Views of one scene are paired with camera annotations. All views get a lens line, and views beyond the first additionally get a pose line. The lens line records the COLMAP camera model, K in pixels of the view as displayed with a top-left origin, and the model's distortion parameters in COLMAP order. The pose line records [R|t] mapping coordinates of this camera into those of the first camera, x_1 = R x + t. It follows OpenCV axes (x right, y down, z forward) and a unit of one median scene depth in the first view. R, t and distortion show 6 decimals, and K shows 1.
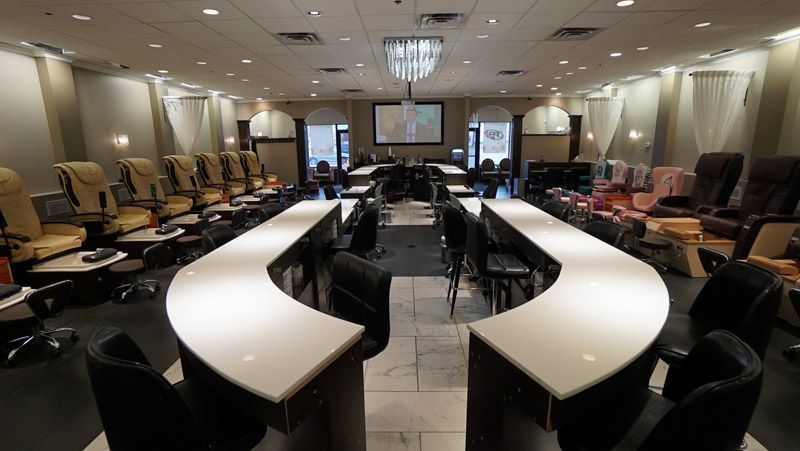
lens RADIAL K [[383.6, 0, 398.8], [0, 383.6, 226.4], [0, 0, 1]] dist [-0.053558, 0.023796]
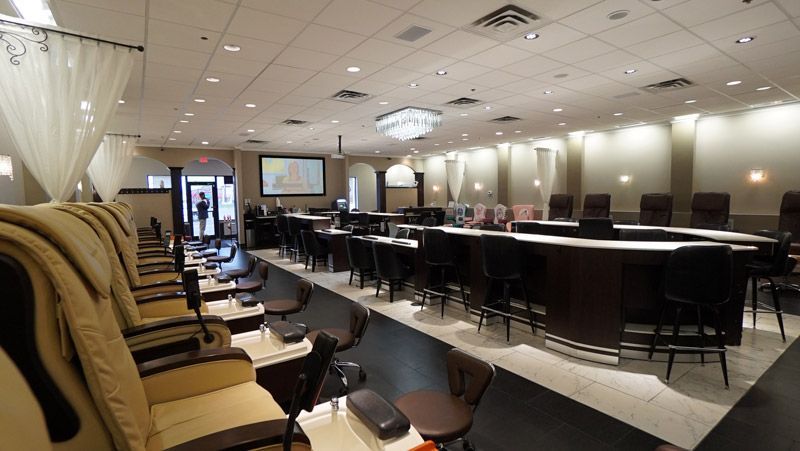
lens RADIAL K [[383.6, 0, 398.8], [0, 383.6, 226.4], [0, 0, 1]] dist [-0.053558, 0.023796]
pose [[0.811920, -0.047425, 0.581840, -0.503244], [0.133593, 0.985340, -0.106106, 0.023707], [-0.568278, 0.163880, 0.806352, 0.019390]]
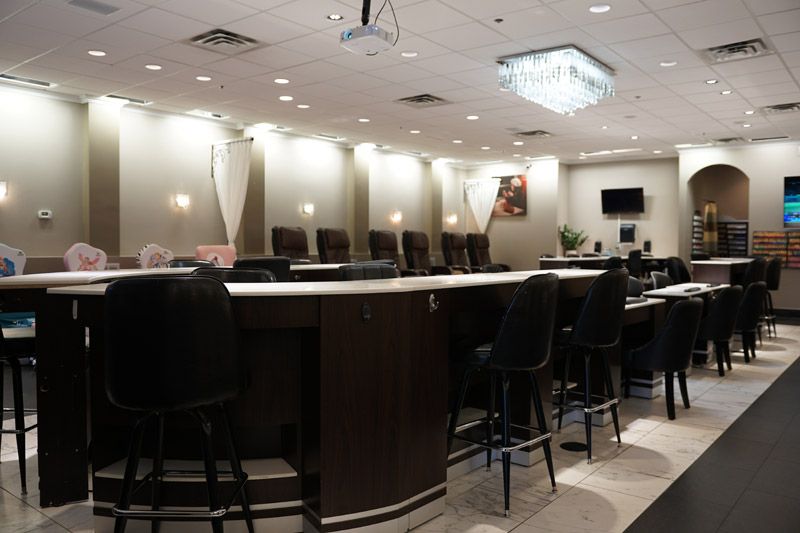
lens RADIAL K [[645.8, 0, 397.1], [0, 645.8, 264.9], [0, 0, 1]] dist [-0.083177, 0.079955]
pose [[-0.792622, -0.012717, 0.609581, -0.278090], [0.134450, 0.971526, 0.195090, -0.248379], [-0.594705, 0.236591, -0.768343, 1.383058]]
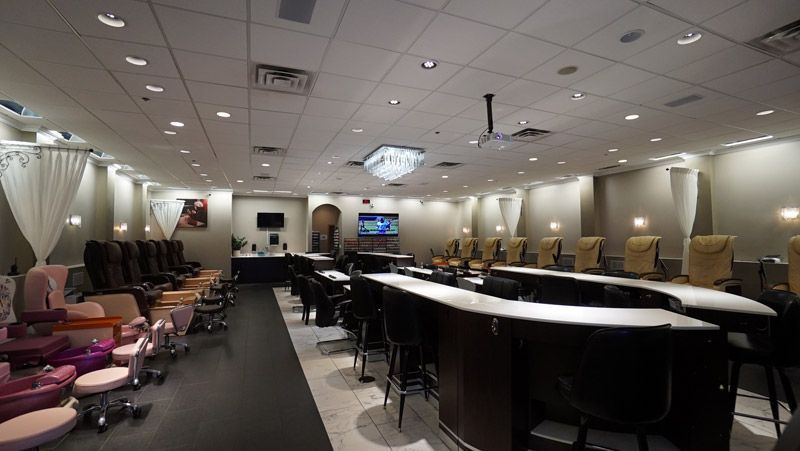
lens RADIAL K [[357.2, 0, 400.2], [0, 357.2, 224.0], [0, 0, 1]] dist [-0.061489, 0.022272]
pose [[-0.915901, 0.002122, -0.401398, 0.318595], [-0.069358, 0.984108, 0.163464, -0.282934], [0.395366, 0.177557, -0.901199, 1.363511]]
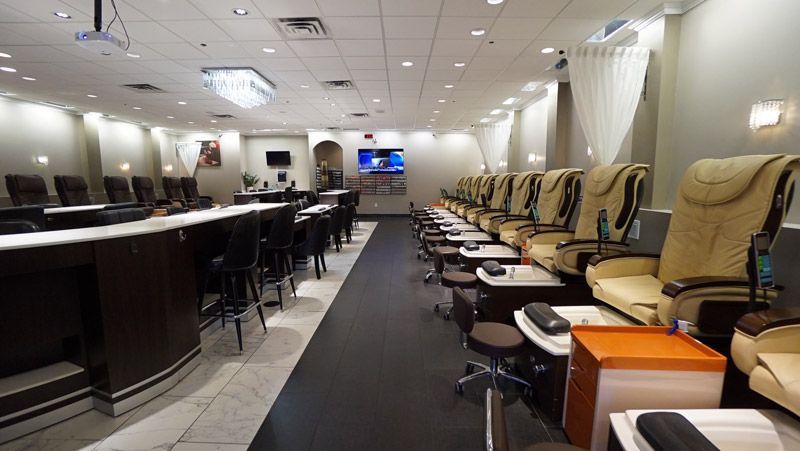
lens RADIAL K [[359.5, 0, 398.5], [0, 359.5, 225.2], [0, 0, 1]] dist [-0.062795, 0.023863]
pose [[-0.999845, 0.013178, -0.011659, -0.261421], [0.008514, 0.942230, 0.334859, -0.261926], [0.015399, 0.334707, -0.942196, 1.386186]]
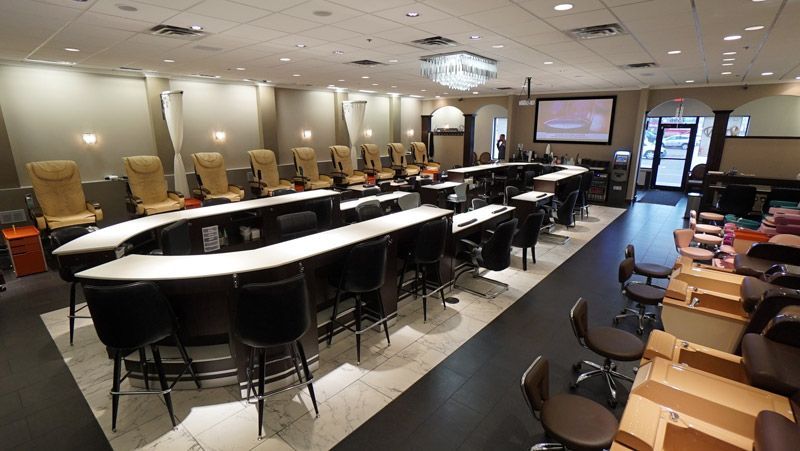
lens RADIAL K [[383.6, 0, 398.8], [0, 383.6, 226.4], [0, 0, 1]] dist [-0.053558, 0.023796]
pose [[0.779217, 0.172199, -0.602634, 0.413534], [-0.148499, 0.984863, 0.089407, -0.049968], [0.608908, 0.019824, 0.792993, 0.033195]]
